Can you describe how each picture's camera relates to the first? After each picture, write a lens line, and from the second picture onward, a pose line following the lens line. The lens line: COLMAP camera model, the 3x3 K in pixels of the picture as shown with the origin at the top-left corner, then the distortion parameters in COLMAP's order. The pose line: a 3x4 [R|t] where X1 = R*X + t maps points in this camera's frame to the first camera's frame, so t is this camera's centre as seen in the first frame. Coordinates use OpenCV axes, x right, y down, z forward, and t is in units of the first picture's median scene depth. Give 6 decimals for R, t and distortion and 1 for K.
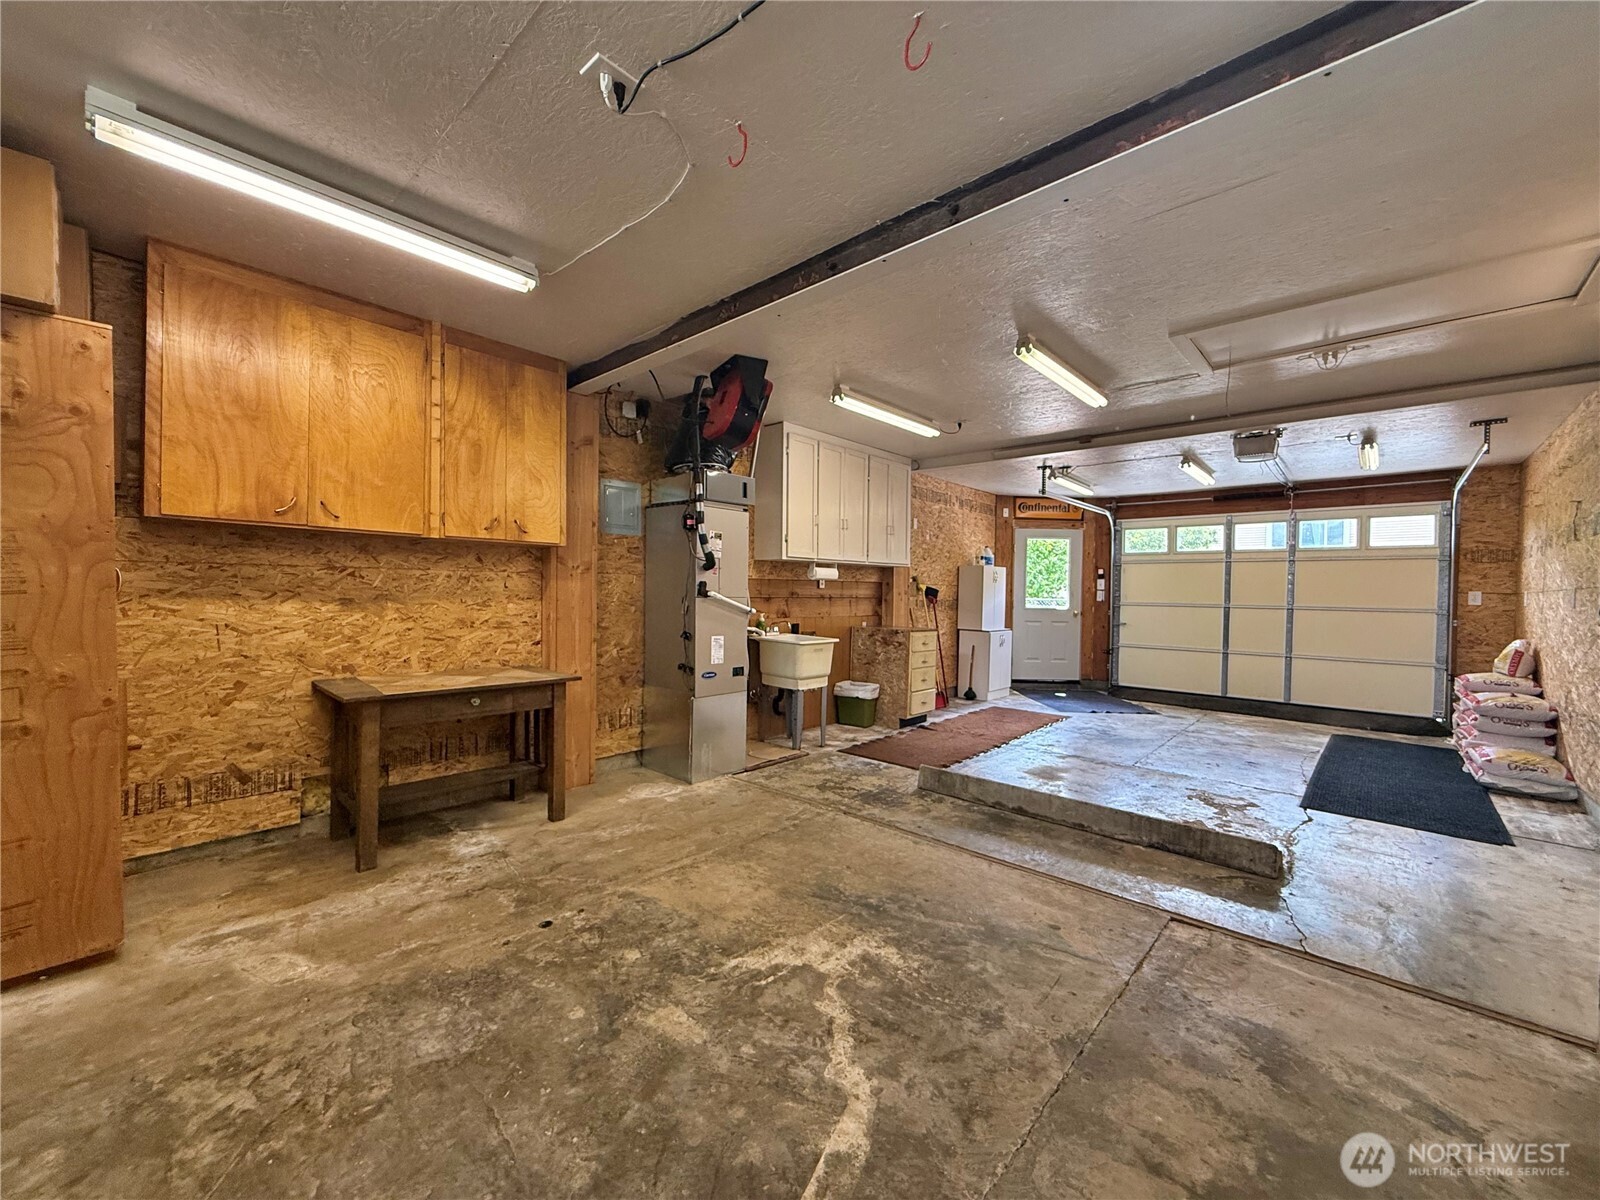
lens RADIAL K [[642.7, 0, 796.1], [0, 642.7, 601.9], [0, 0, 1]] dist [-0.000436, -0.000062]
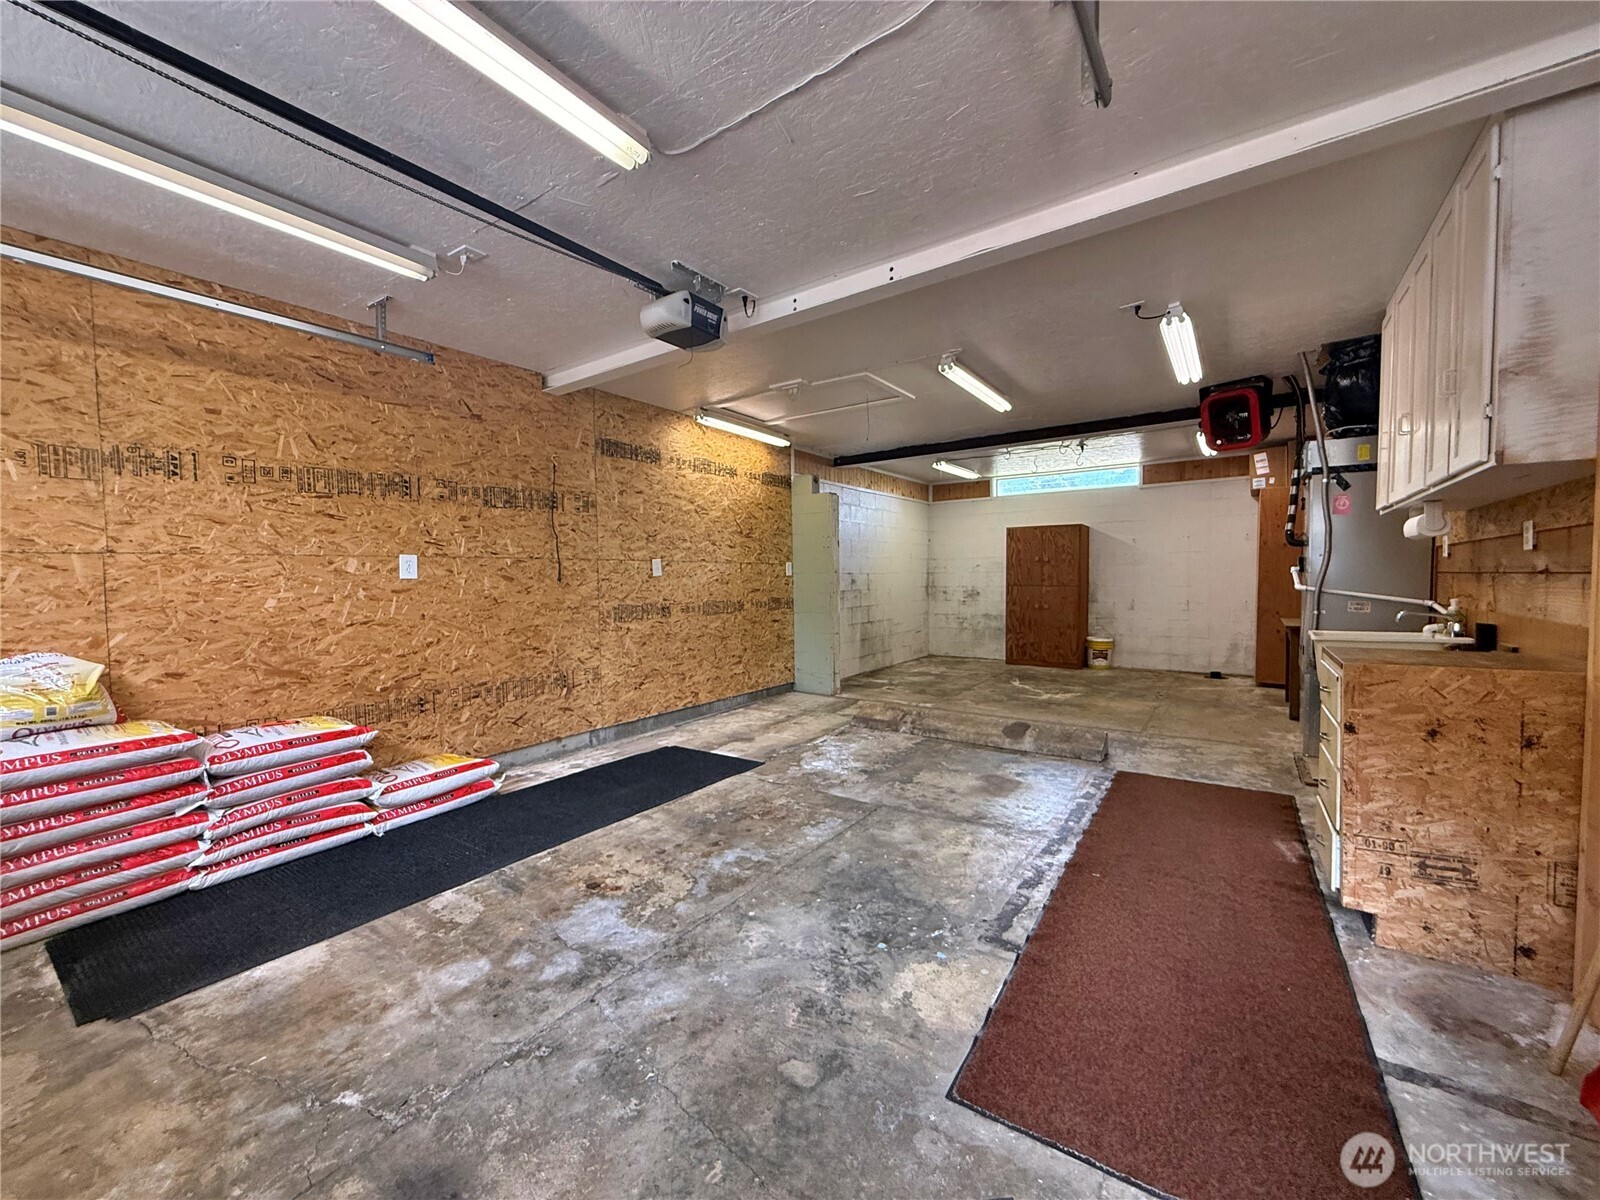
lens RADIAL K [[642.7, 0, 796.1], [0, 642.7, 601.9], [0, 0, 1]] dist [-0.000436, -0.000062]
pose [[-0.991965, 0.000476, -0.126508, 0.719213], [-0.006400, 0.998524, 0.053939, -0.008744], [0.126347, 0.054315, -0.990498, 1.703814]]
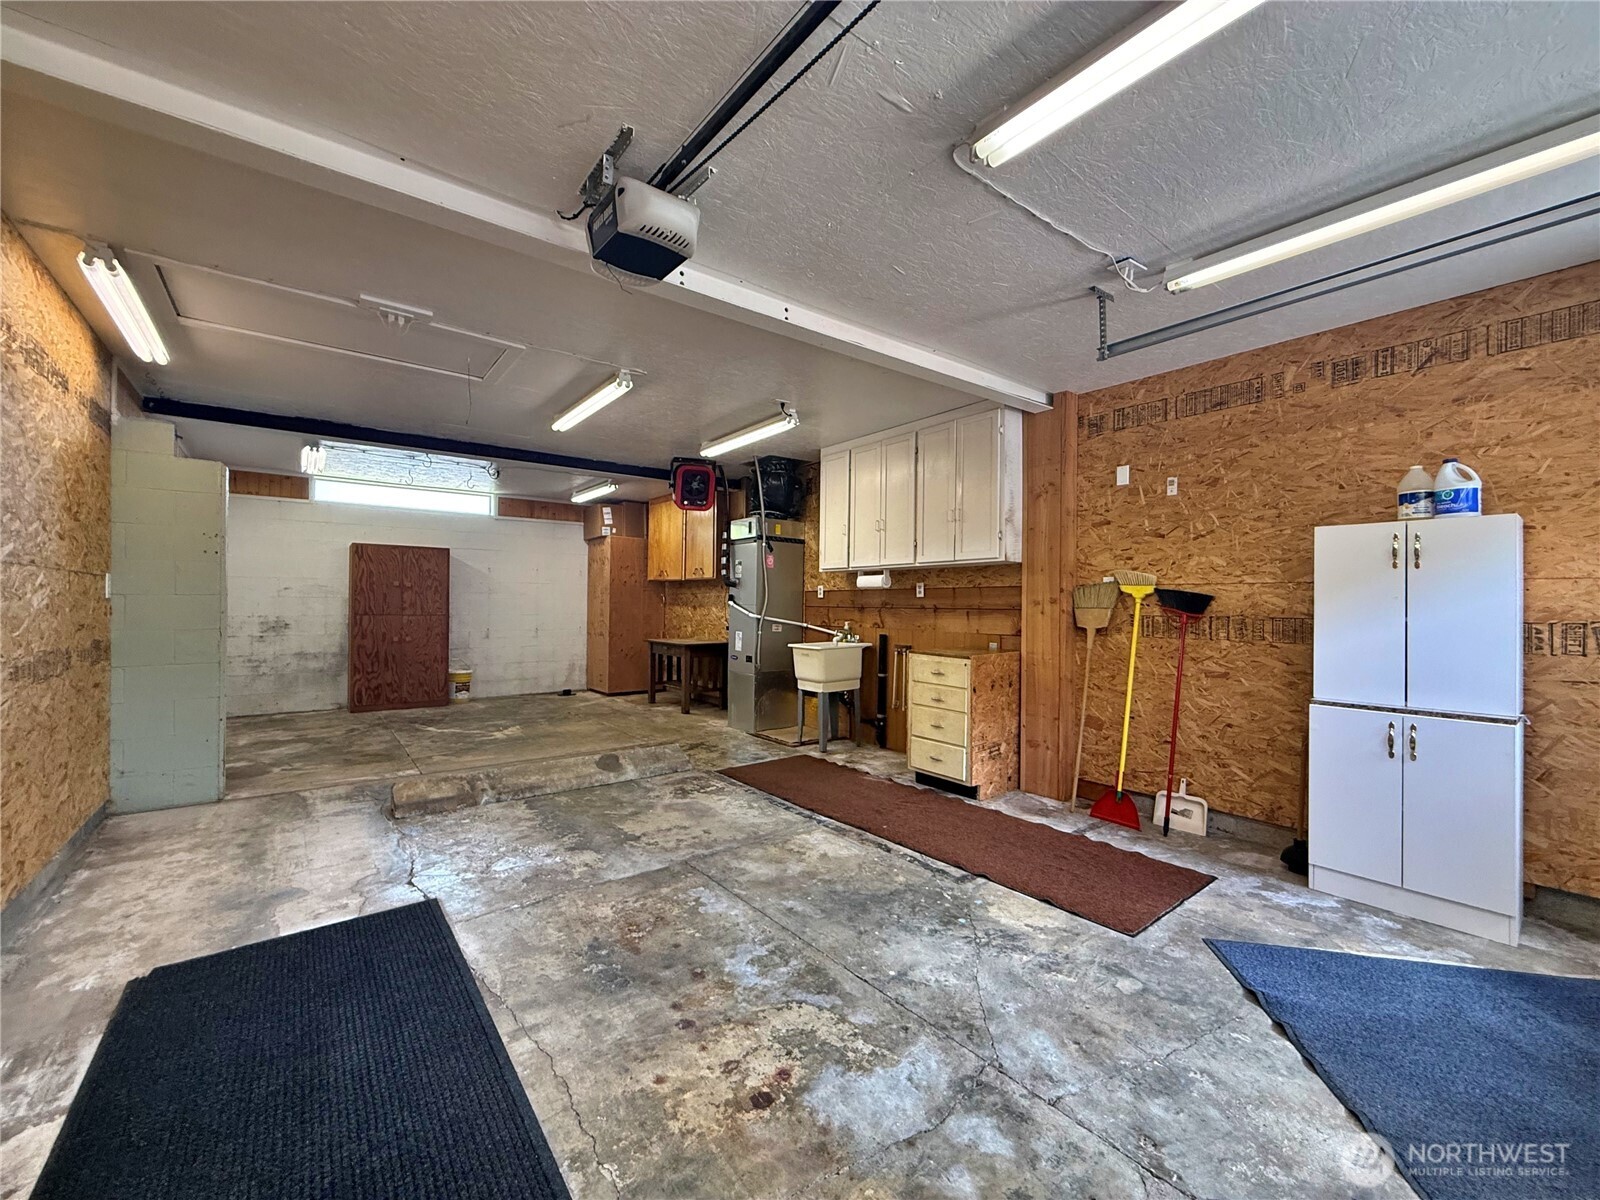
lens RADIAL K [[642.7, 0, 796.1], [0, 642.7, 601.9], [0, 0, 1]] dist [-0.000436, -0.000062]
pose [[-0.166649, -0.018942, -0.985834, 1.156033], [-0.027606, 0.999513, -0.014538, 0.002918], [0.985630, 0.024792, -0.167091, 1.225616]]
